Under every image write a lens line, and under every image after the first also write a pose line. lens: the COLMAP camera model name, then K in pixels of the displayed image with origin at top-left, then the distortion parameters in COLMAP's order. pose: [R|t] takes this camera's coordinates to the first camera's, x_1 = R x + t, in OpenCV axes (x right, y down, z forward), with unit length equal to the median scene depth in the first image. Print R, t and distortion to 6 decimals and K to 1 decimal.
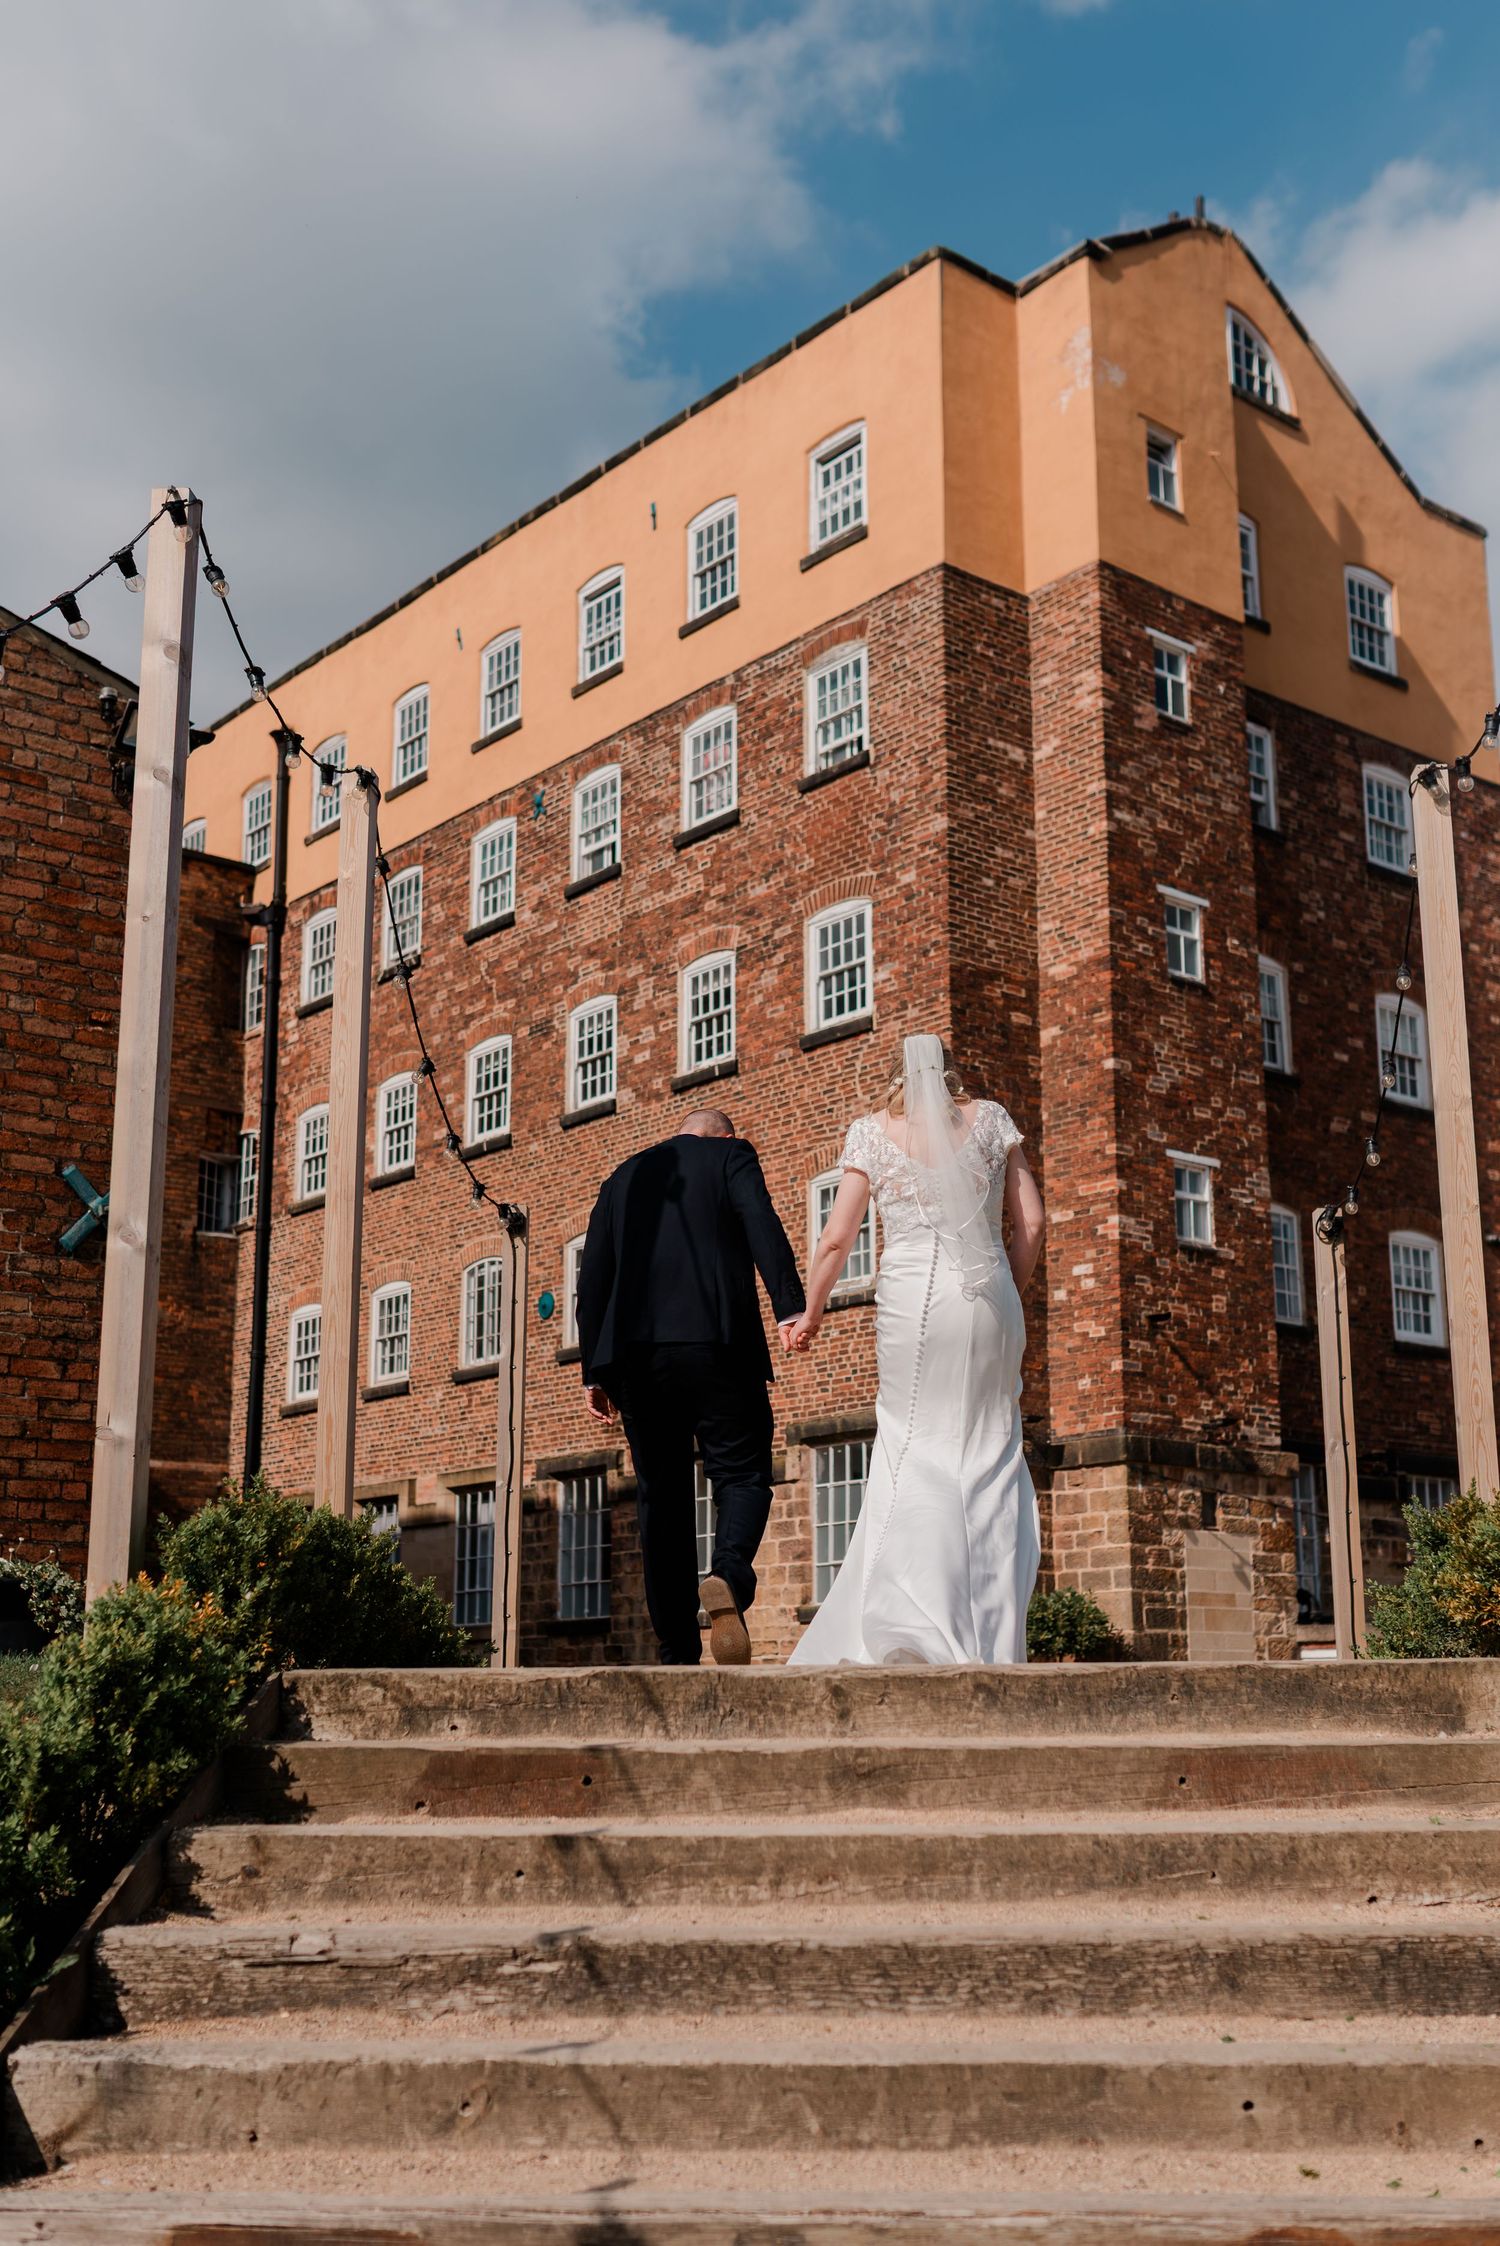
lens RADIAL K [[2410.8, 0, 781.9], [0, 2410.8, 1154.3], [0, 0, 1]] dist [0.007615, -0.001204]
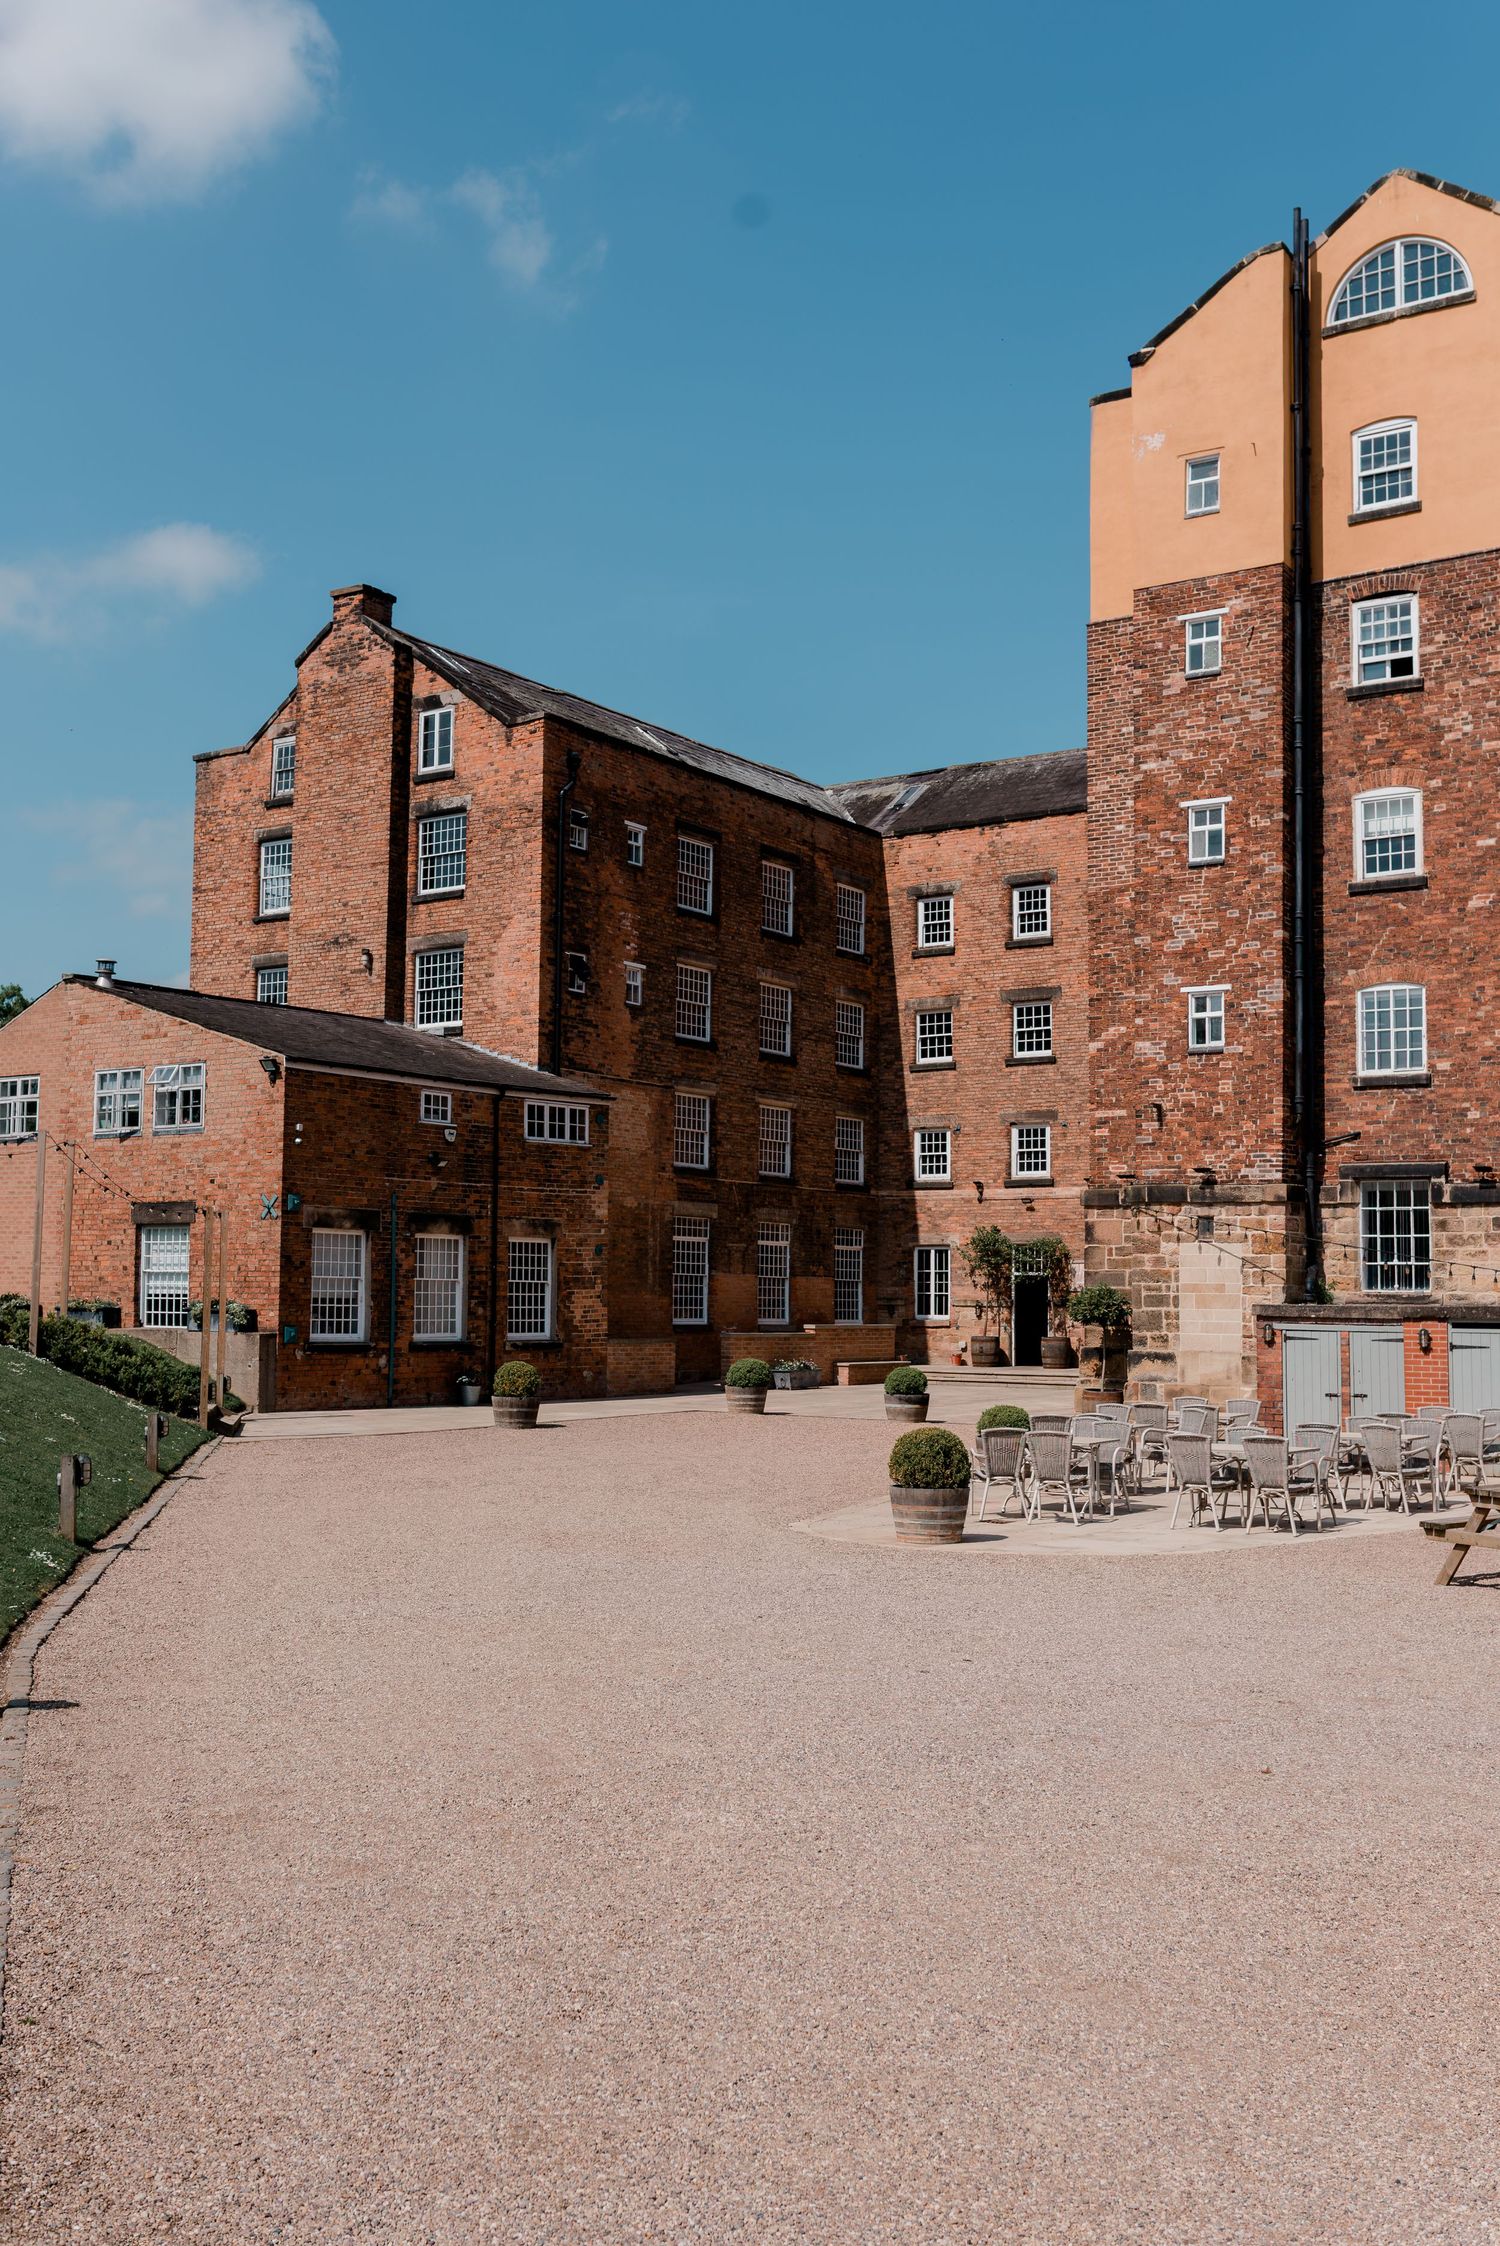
lens RADIAL K [[2223.8, 0, 750.0], [0, 2223.8, 1123.0], [0, 0, 1]] dist [0.004212, -0.003598]
pose [[0.262359, -0.071429, -0.962323, 1.337849], [0.205382, 0.978540, -0.016639, 0.045276], [0.942861, -0.193278, 0.271399, 0.346926]]
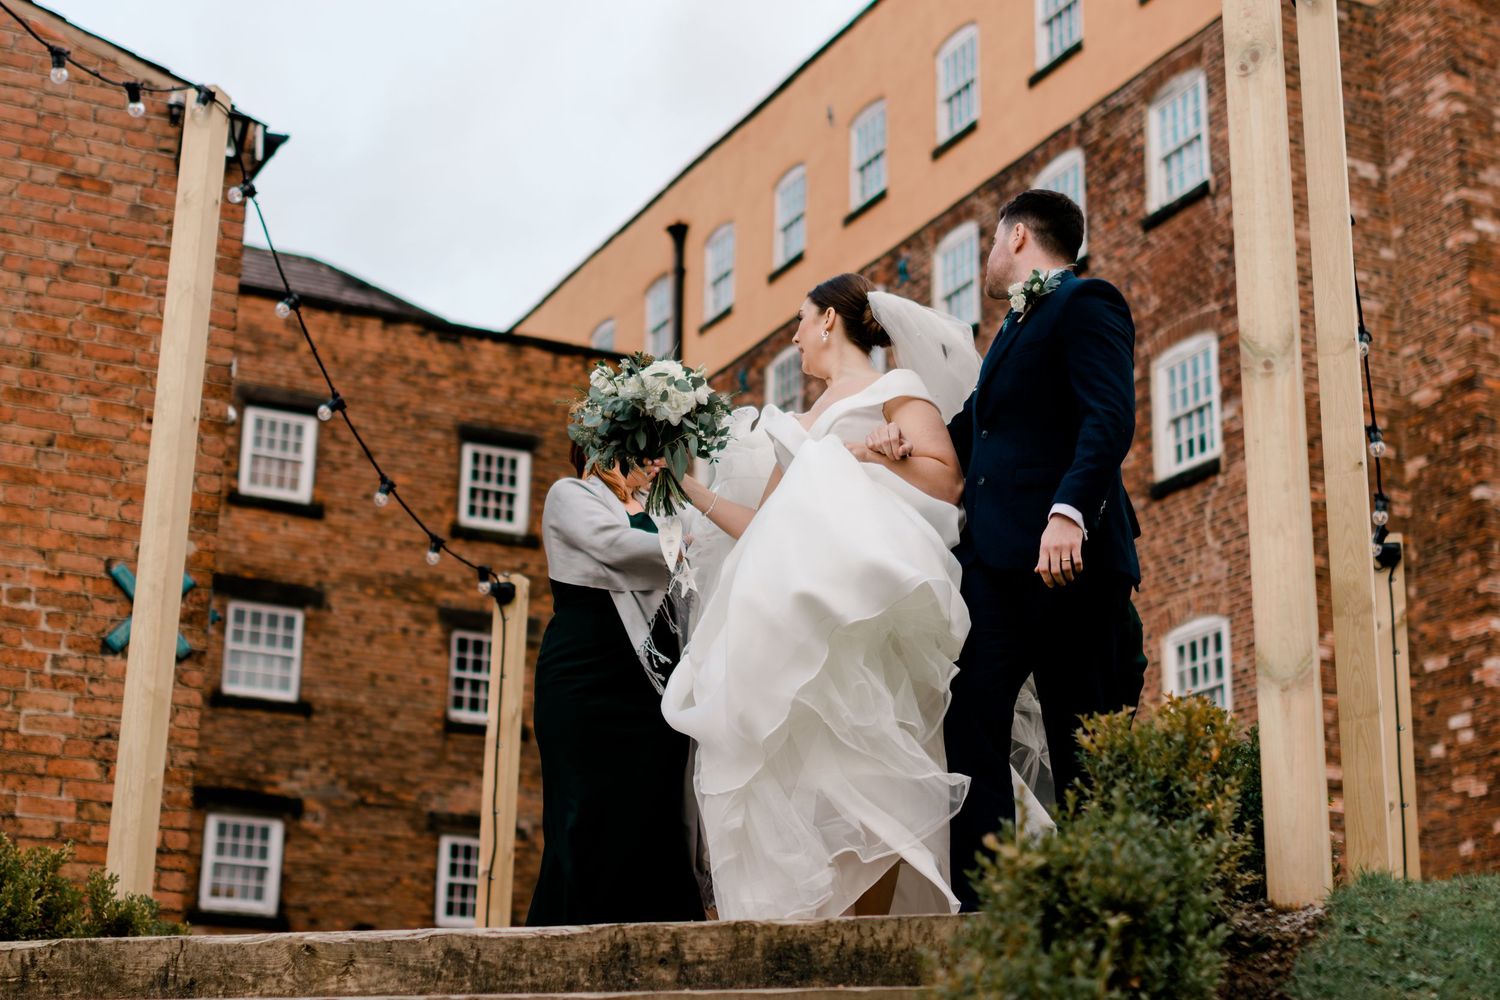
lens RADIAL K [[2458.5, 0, 749.4], [0, 2458.5, 418.7], [0, 0, 1]] dist [0.006313, -0.042518]
pose [[0.971256, -0.055061, -0.231584, 0.080063], [0.030009, 0.993440, -0.110345, 0.026968], [0.236140, 0.100224, 0.966537, 0.034750]]
